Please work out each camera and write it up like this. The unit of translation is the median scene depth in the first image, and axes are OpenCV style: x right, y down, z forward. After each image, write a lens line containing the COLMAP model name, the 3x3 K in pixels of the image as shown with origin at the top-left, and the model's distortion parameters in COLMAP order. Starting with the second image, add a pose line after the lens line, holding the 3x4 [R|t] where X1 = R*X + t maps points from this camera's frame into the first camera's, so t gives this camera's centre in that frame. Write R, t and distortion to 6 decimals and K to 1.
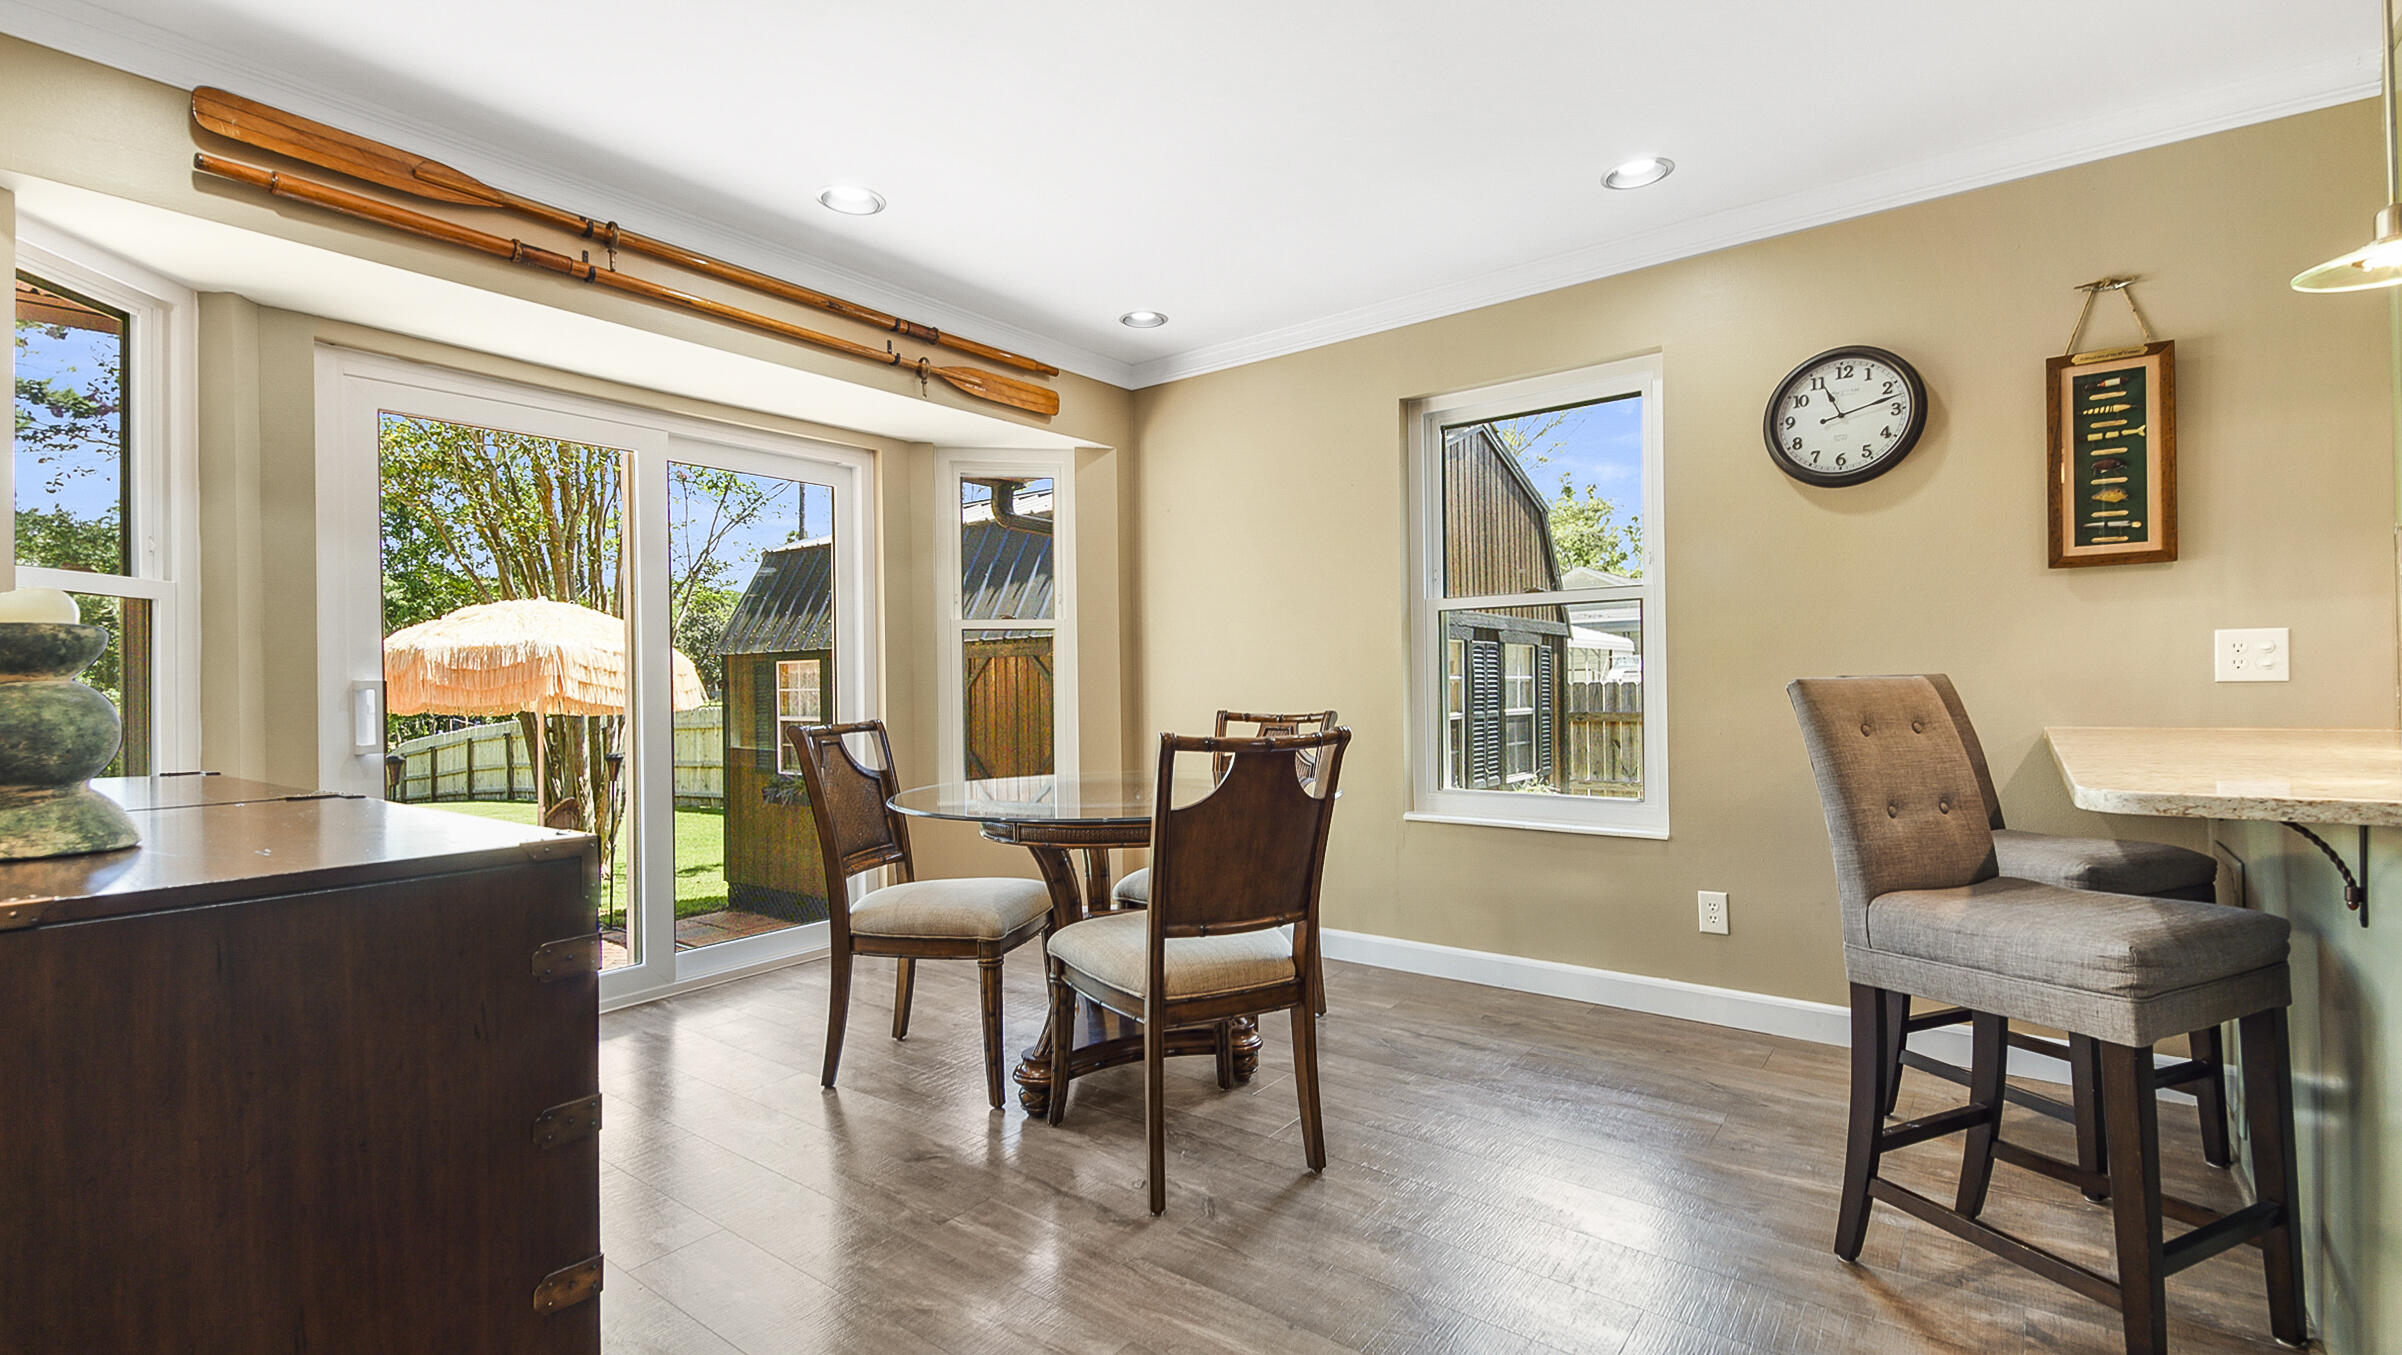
lens RADIAL K [[1037.1, 0, 1192.9], [0, 1037.1, 692.0], [0, 0, 1]] dist [0.029259, -0.020546]
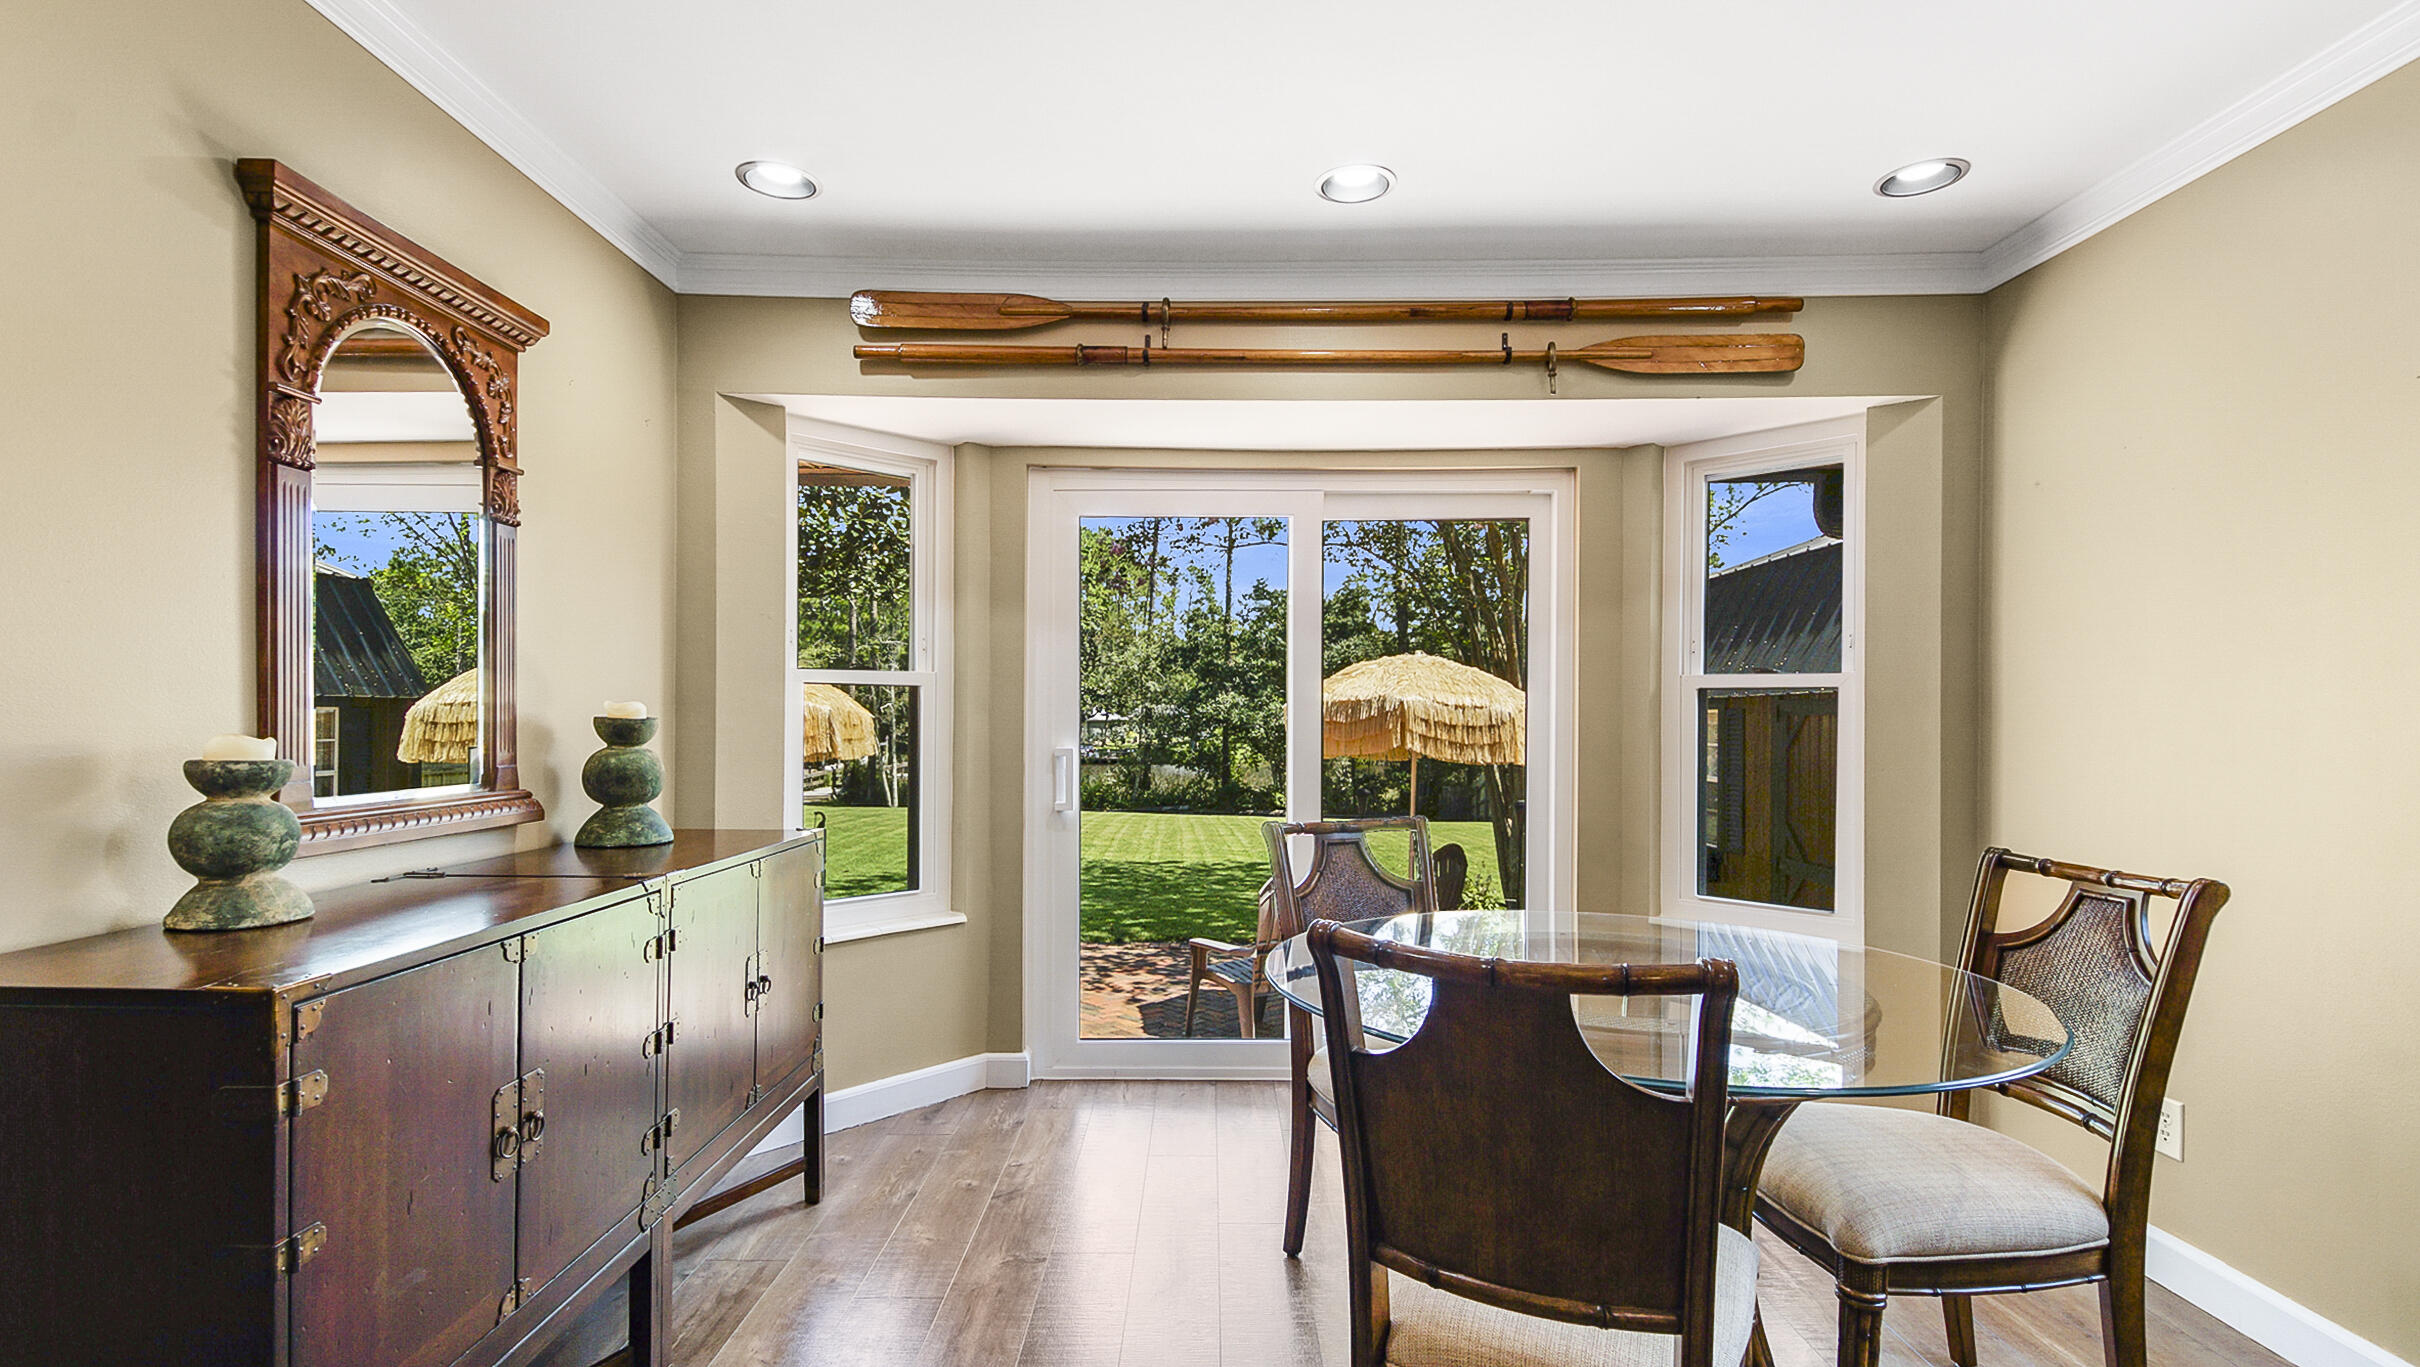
lens RADIAL K [[1102.5, 0, 1206.2], [0, 1102.5, 720.6], [0, 0, 1]] dist [0.017851, -0.000130]
pose [[0.603466, 0.018137, -0.797182, 0.245566], [-0.022441, 0.999732, 0.005758, -0.043766], [0.797073, 0.014415, 0.603711, 0.318914]]
